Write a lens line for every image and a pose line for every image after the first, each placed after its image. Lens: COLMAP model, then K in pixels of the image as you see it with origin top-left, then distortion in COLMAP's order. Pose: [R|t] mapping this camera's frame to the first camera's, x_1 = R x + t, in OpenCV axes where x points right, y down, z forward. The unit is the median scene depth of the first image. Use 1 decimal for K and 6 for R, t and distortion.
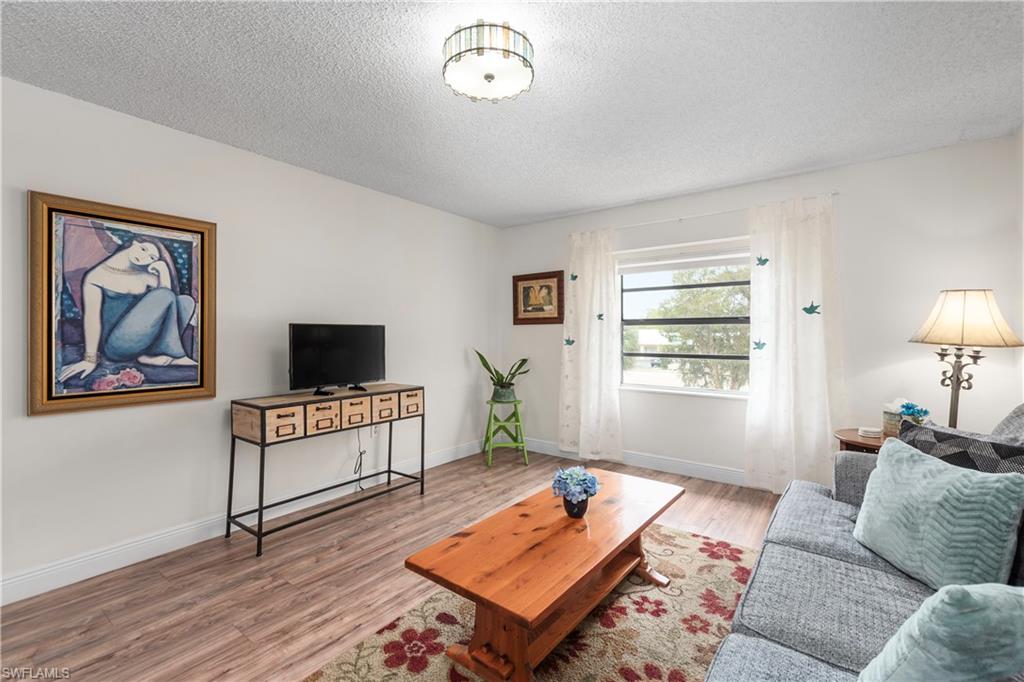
lens RADIAL K [[444.3, 0, 511.1], [0, 444.3, 334.5], [0, 0, 1]] dist [0.000707, -0.000050]
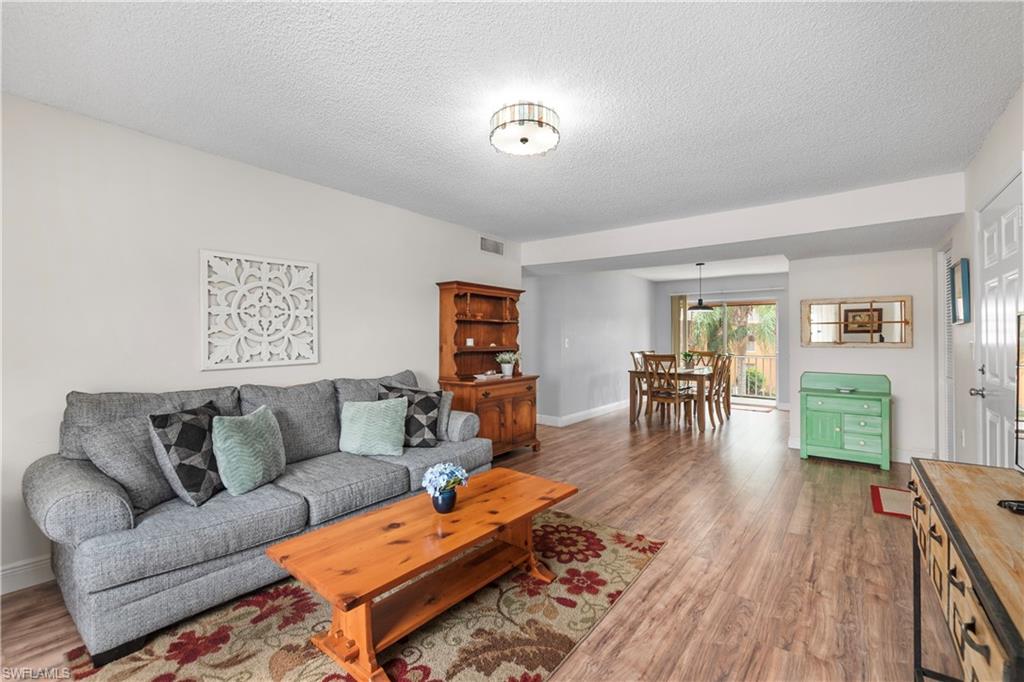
lens RADIAL K [[445.4, 0, 507.2], [0, 445.4, 329.5], [0, 0, 1]] dist [0.000572, 0.000005]
pose [[-0.999882, -0.001665, 0.015293, -0.013633], [-0.001899, 0.999882, -0.015240, -0.003063], [-0.015266, -0.015267, -0.999767, 1.645500]]
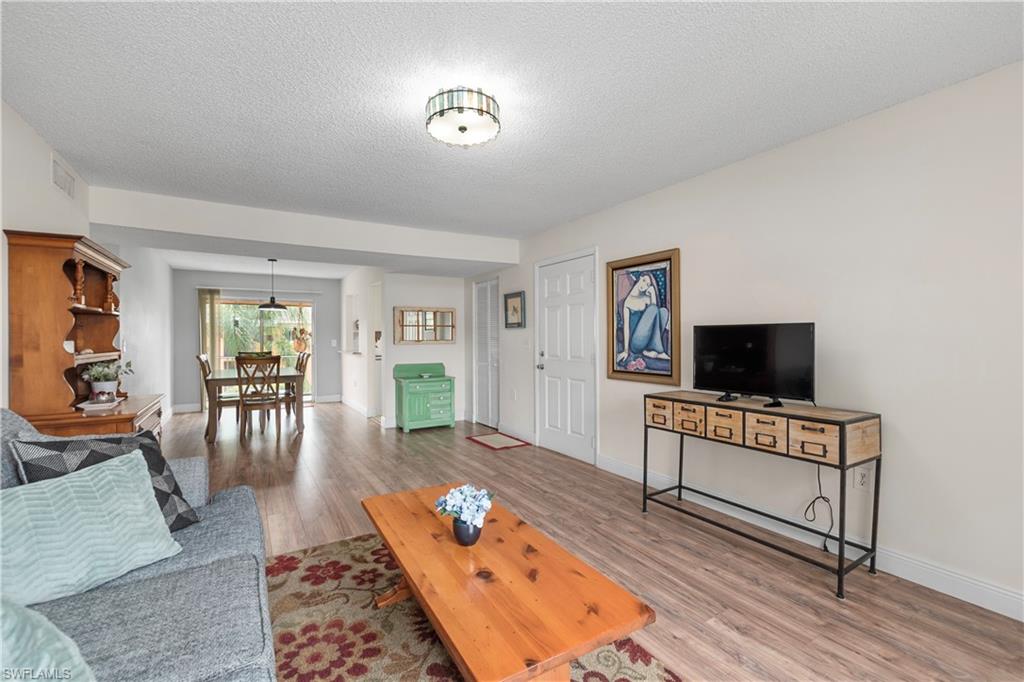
lens RADIAL K [[444.3, 0, 511.1], [0, 444.3, 334.5], [0, 0, 1]] dist [0.000707, -0.000050]
pose [[-0.369726, -0.003191, -0.929136, 0.751549], [0.002429, 0.999987, -0.004401, -0.000954], [0.929138, -0.003884, -0.369713, 1.128945]]
